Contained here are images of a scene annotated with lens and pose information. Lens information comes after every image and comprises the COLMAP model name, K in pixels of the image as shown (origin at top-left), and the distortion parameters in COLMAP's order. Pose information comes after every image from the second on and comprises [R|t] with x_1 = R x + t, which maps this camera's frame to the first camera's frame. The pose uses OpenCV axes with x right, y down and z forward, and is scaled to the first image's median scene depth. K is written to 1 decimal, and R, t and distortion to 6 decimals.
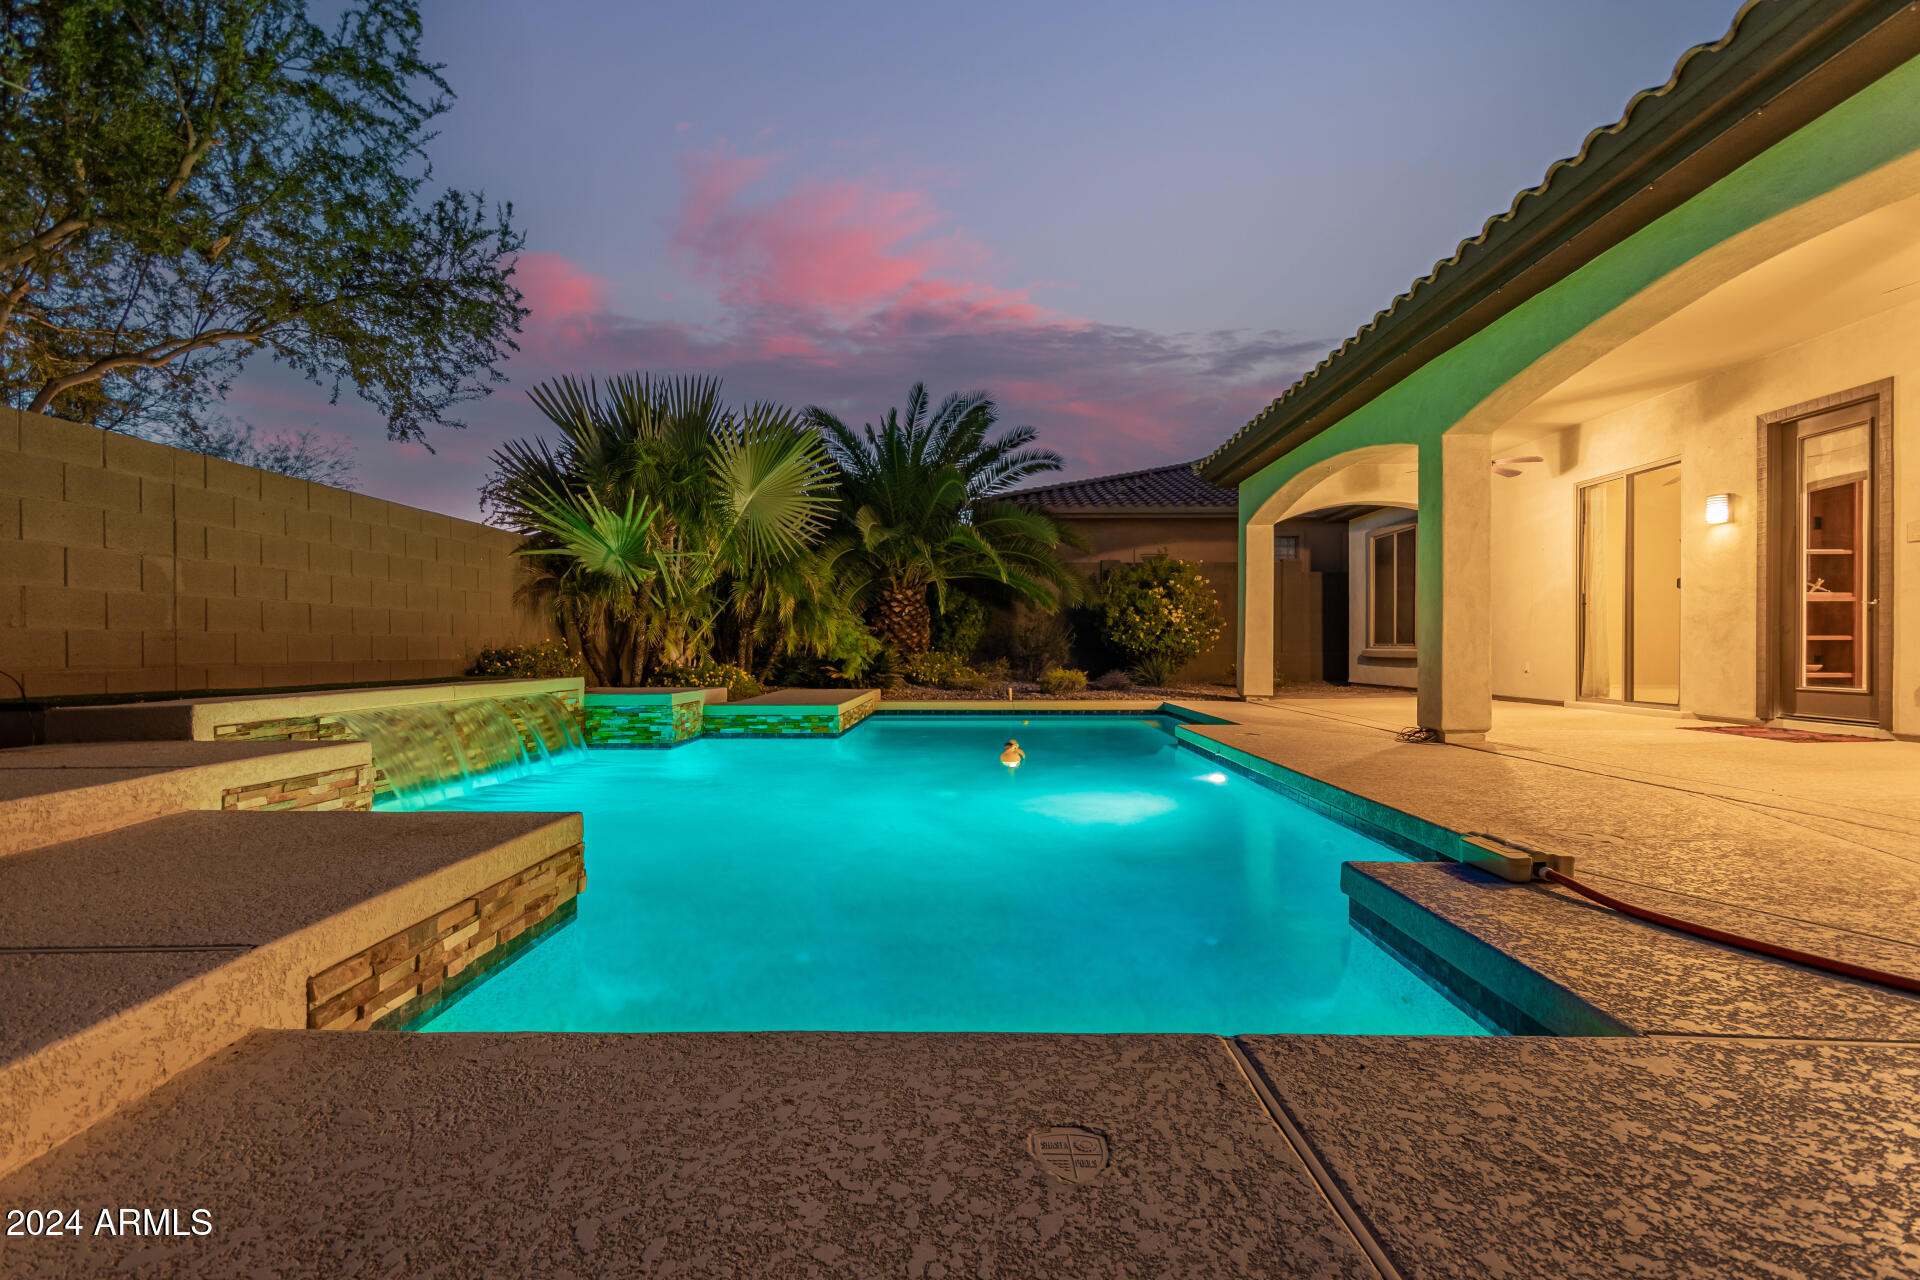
lens RADIAL K [[872.2, 0, 946.3], [0, 872.2, 644.6], [0, 0, 1]] dist [0.005061, 0.001635]
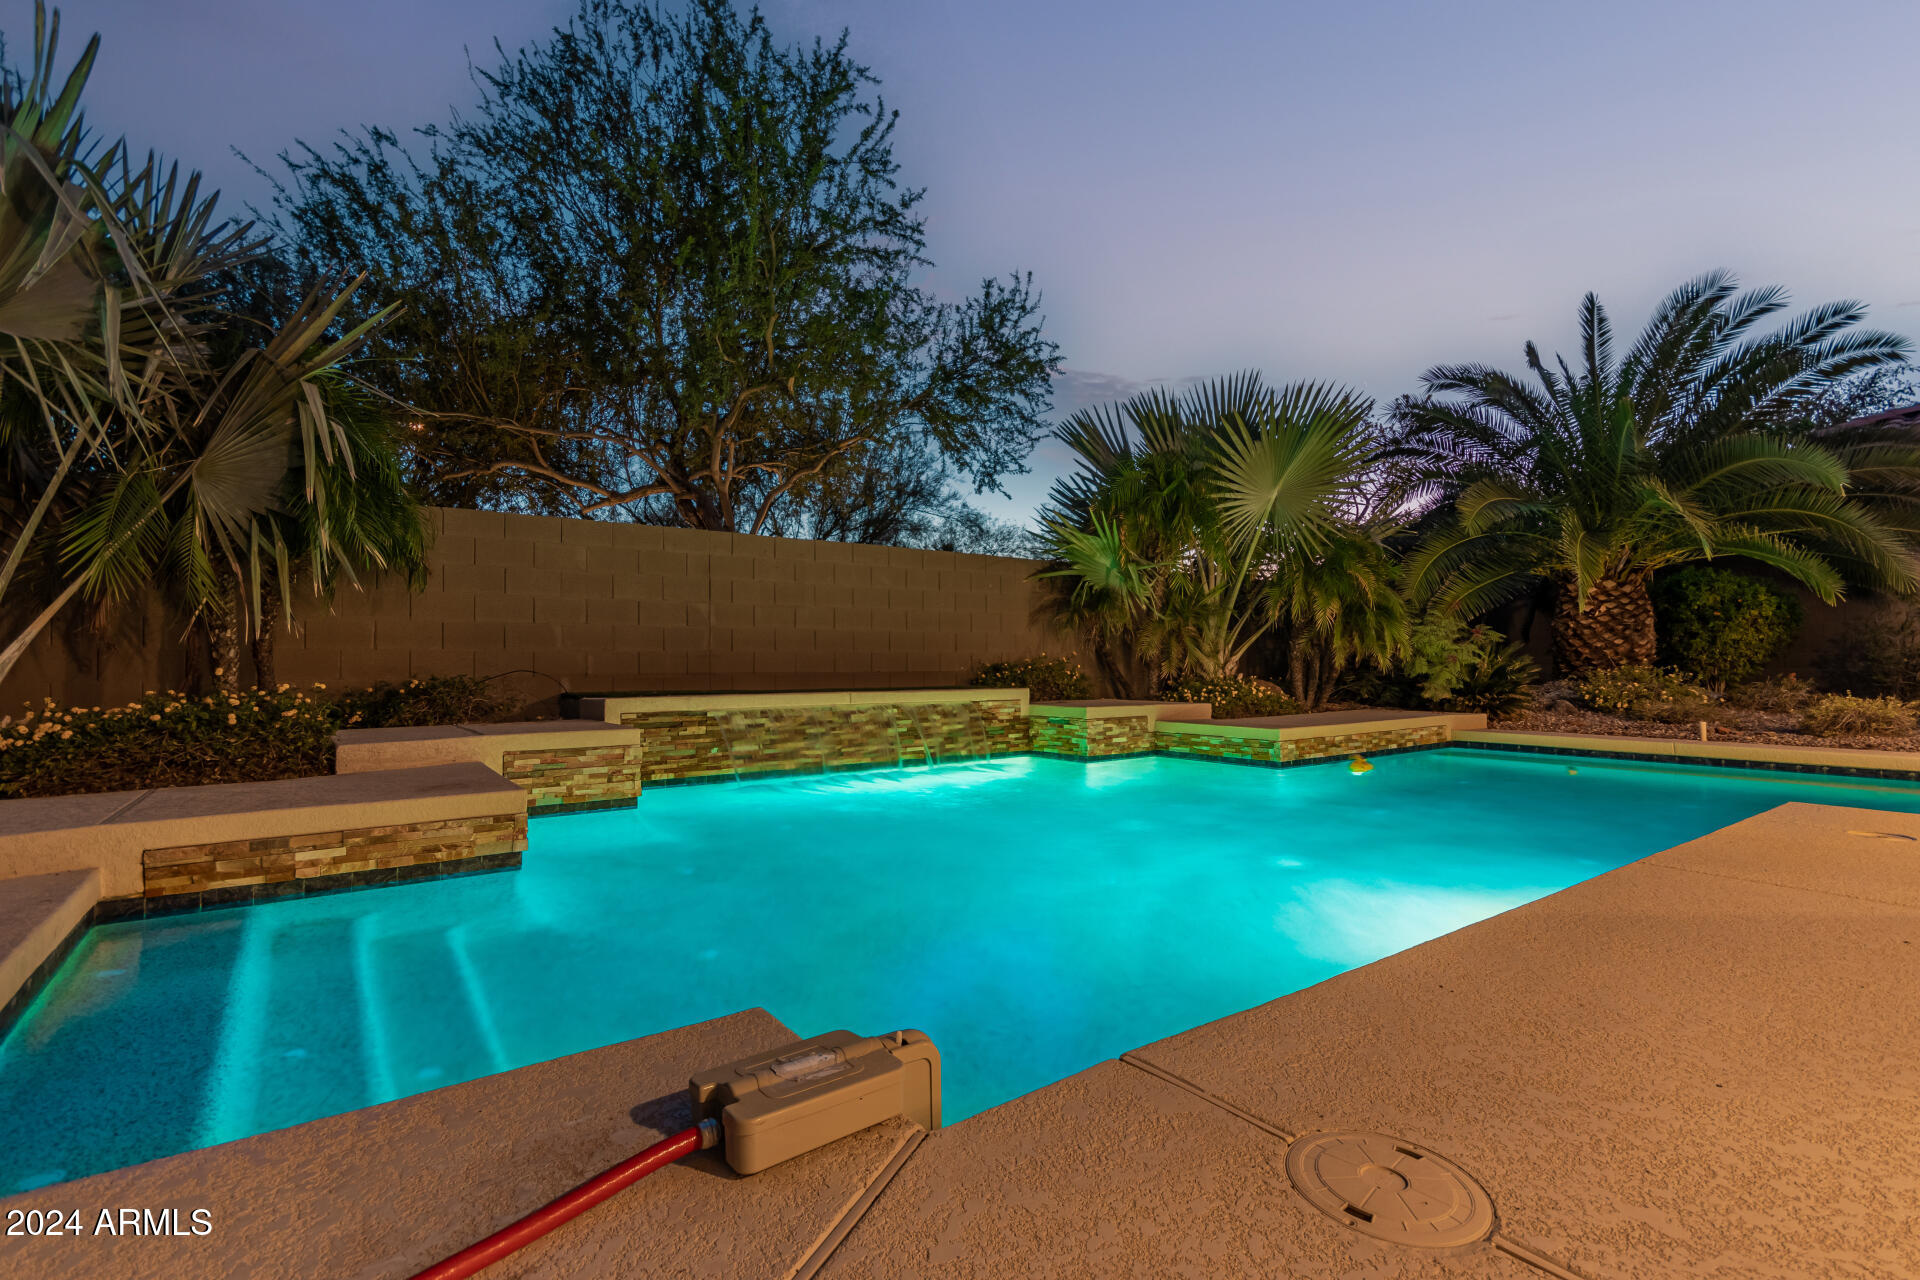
lens RADIAL K [[872.2, 0, 960.9], [0, 872.2, 646.7], [0, 0, 1]] dist [0.005061, 0.001635]
pose [[0.629292, -0.014591, -0.777032, 0.336212], [0.004758, 0.999877, -0.014922, 0.001136], [0.777154, 0.005694, 0.629285, 0.232436]]
